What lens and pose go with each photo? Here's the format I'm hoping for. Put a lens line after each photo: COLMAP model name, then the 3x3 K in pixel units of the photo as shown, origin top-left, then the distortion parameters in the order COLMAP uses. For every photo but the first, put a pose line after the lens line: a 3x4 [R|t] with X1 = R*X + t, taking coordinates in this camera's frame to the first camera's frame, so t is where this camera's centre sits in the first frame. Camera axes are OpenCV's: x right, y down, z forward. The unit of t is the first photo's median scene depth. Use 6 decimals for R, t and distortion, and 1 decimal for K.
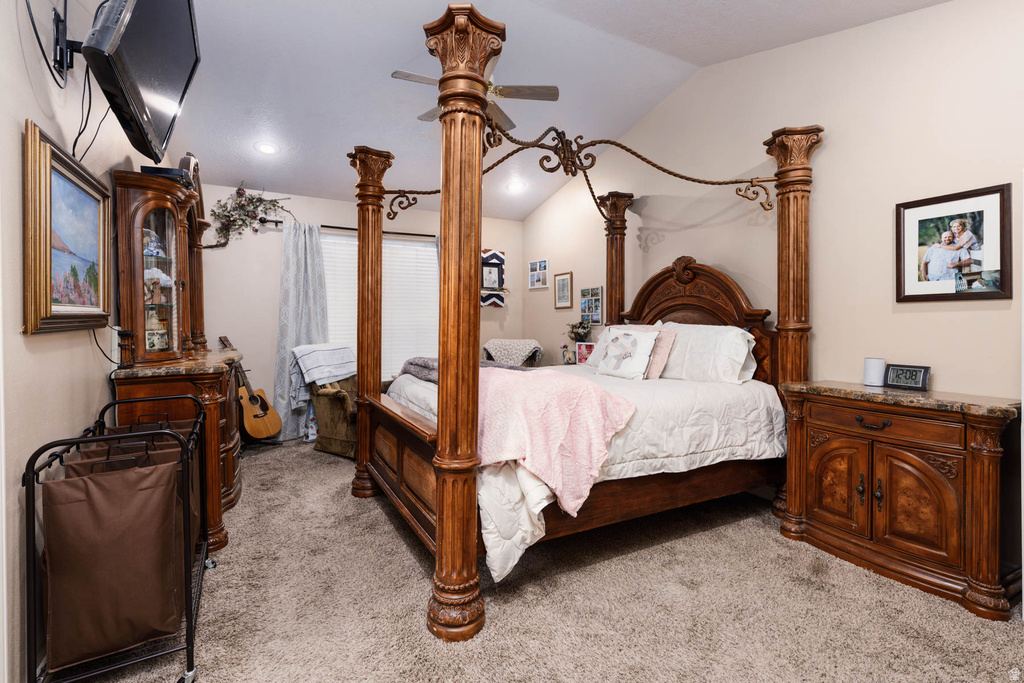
lens RADIAL K [[463.0, 0, 509.1], [0, 463.0, 326.4], [0, 0, 1]] dist [0.003231, -0.000238]
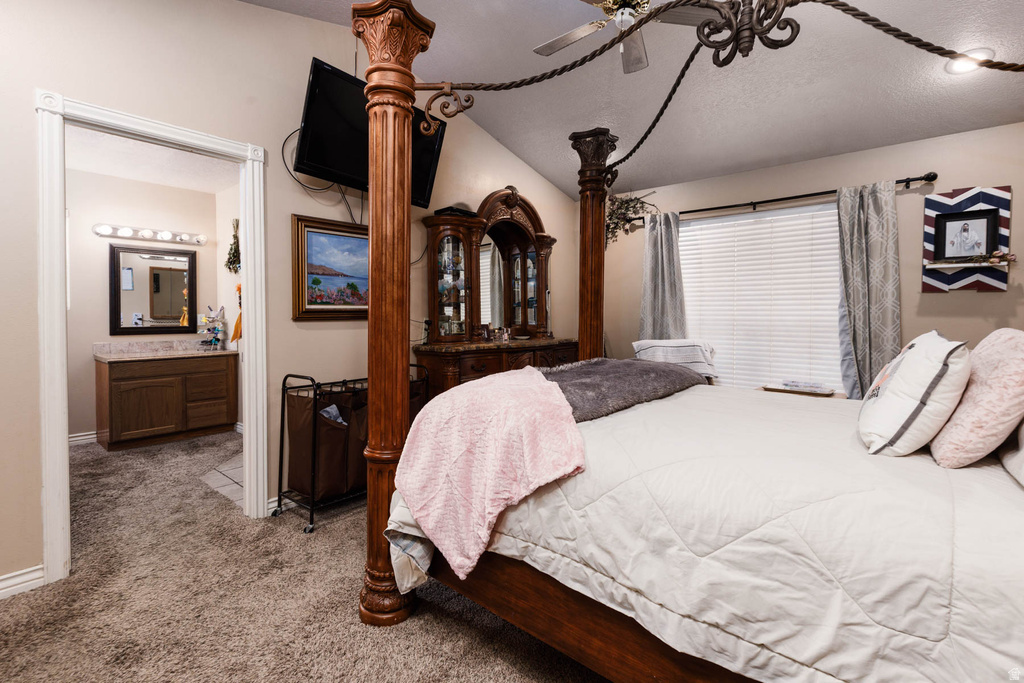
lens RADIAL K [[486.9, 0, 532.4], [0, 486.9, 326.7], [0, 0, 1]] dist [0.020072, -0.000052]
pose [[0.365492, 0.024735, -0.930486, 0.432014], [-0.013760, 0.999681, 0.021169, -0.006043], [0.930713, 0.005067, 0.365716, 0.388147]]
